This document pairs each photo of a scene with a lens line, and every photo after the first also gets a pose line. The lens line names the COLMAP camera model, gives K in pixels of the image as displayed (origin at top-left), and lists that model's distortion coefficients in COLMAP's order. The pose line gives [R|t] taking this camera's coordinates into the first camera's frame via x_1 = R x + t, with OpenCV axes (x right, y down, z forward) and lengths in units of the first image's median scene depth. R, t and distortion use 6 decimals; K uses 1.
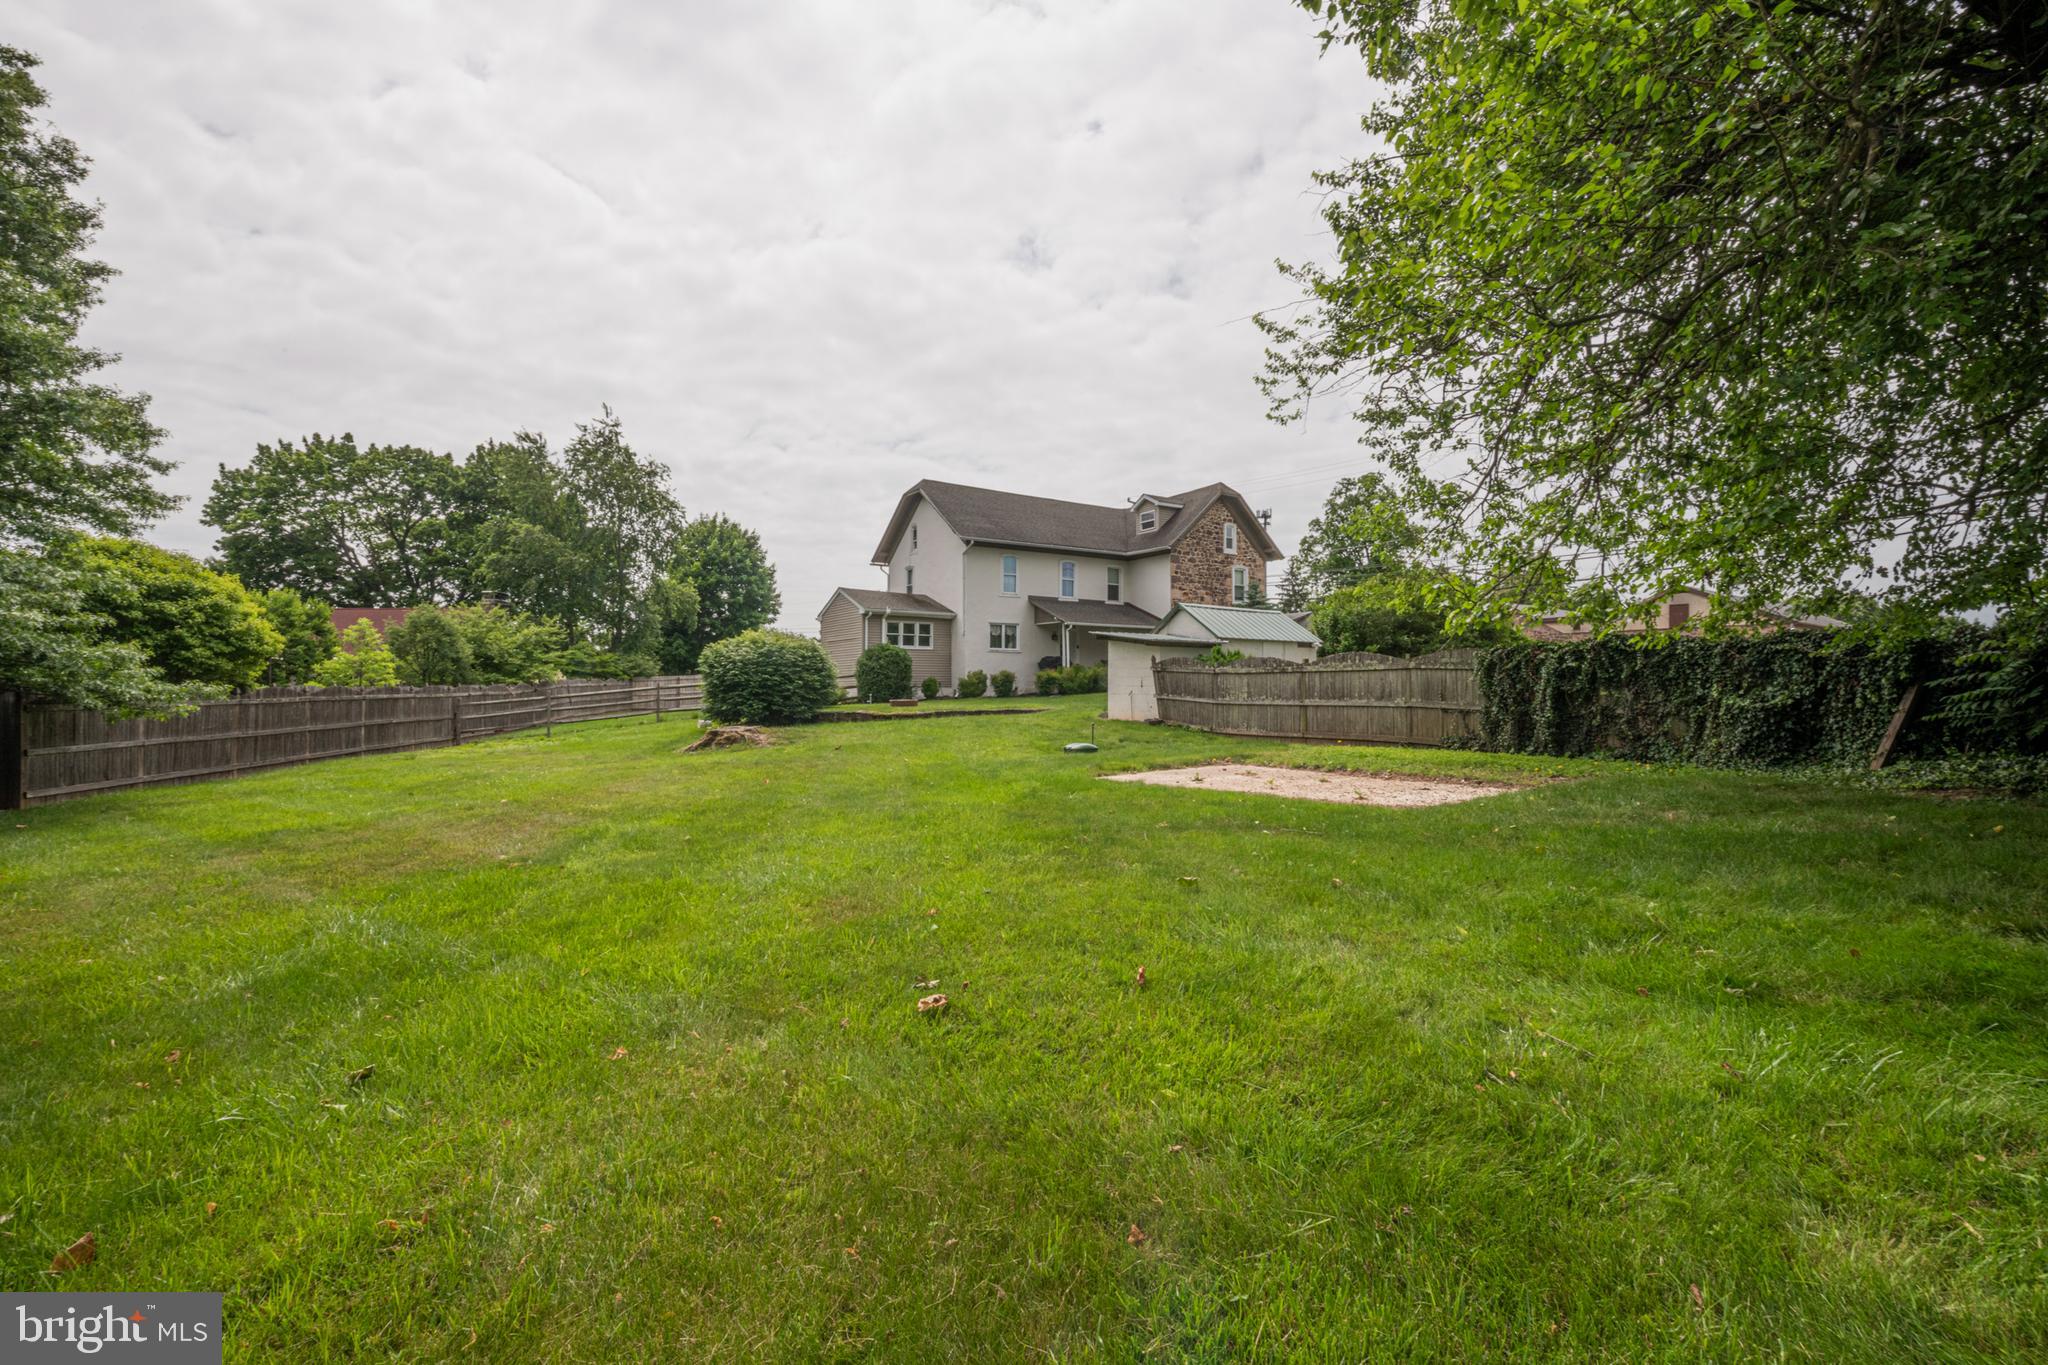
lens RADIAL K [[931.5, 0, 1024.0], [0, 931.5, 682.5], [0, 0, 1]] dist [-0.001261, -0.000174]
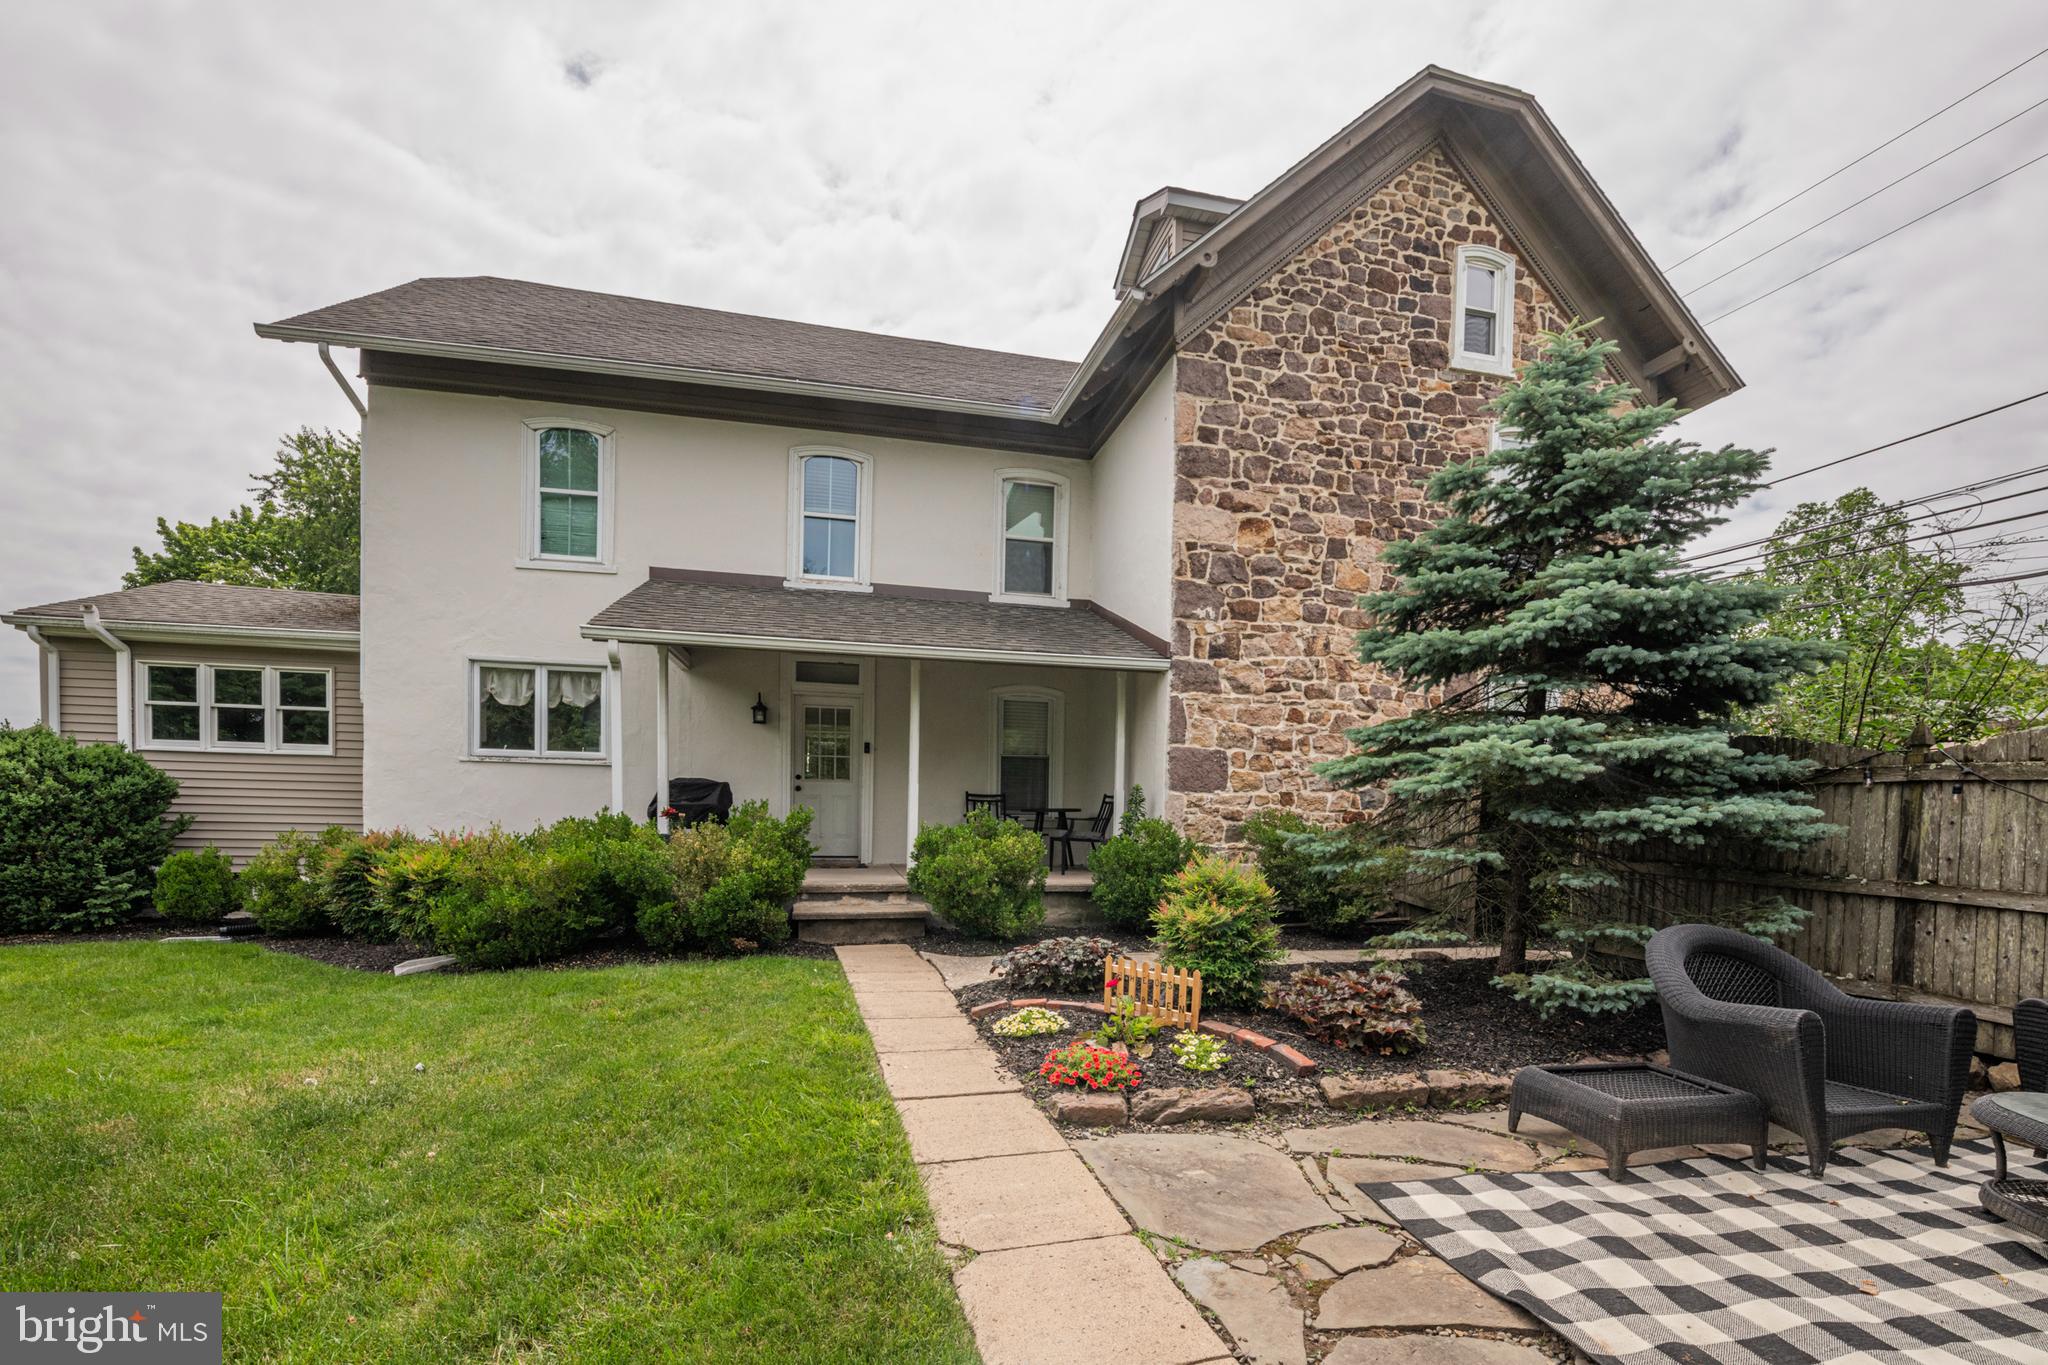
lens RADIAL K [[872.2, 0, 1020.4], [0, 872.2, 837.0], [0, 0, 1]] dist [-0.002754, -0.000677]
pose [[0.933733, 0.027204, -0.356935, 0.212203], [-0.017681, 0.999396, 0.029918, -0.021320], [0.357533, -0.021624, 0.933650, 0.811653]]
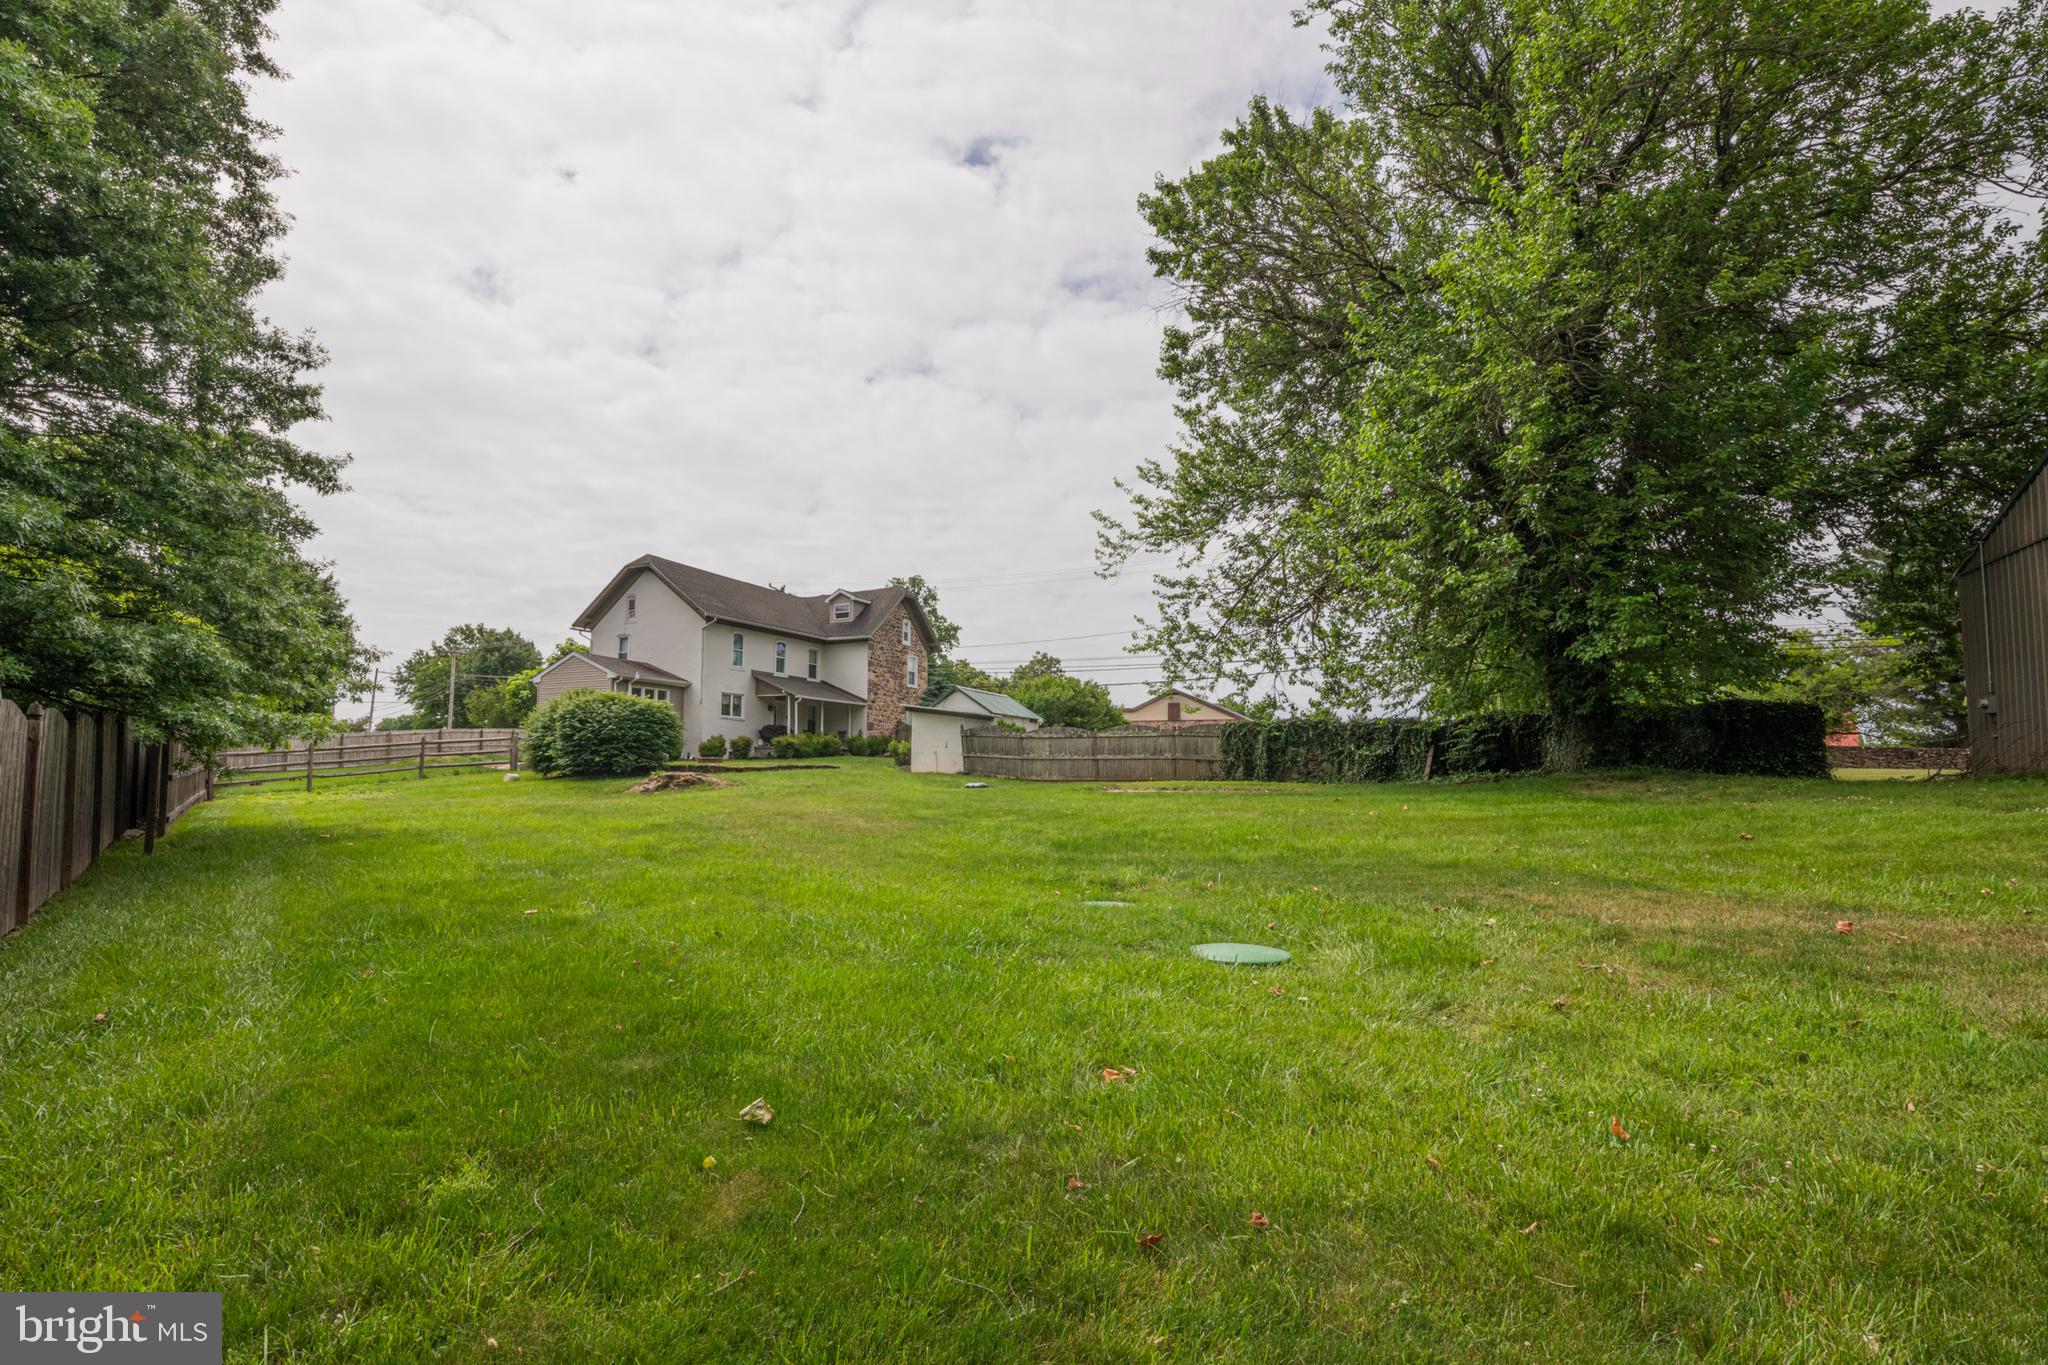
lens RADIAL K [[958.0, 0, 986.2], [0, 958.0, 707.5], [0, 0, 1]] dist [0.033091, -0.000008]
pose [[0.877753, 0.042008, 0.477268, -0.304146], [-0.013733, 0.997945, -0.062580, 0.020374], [-0.478917, 0.048376, 0.876526, -0.145584]]
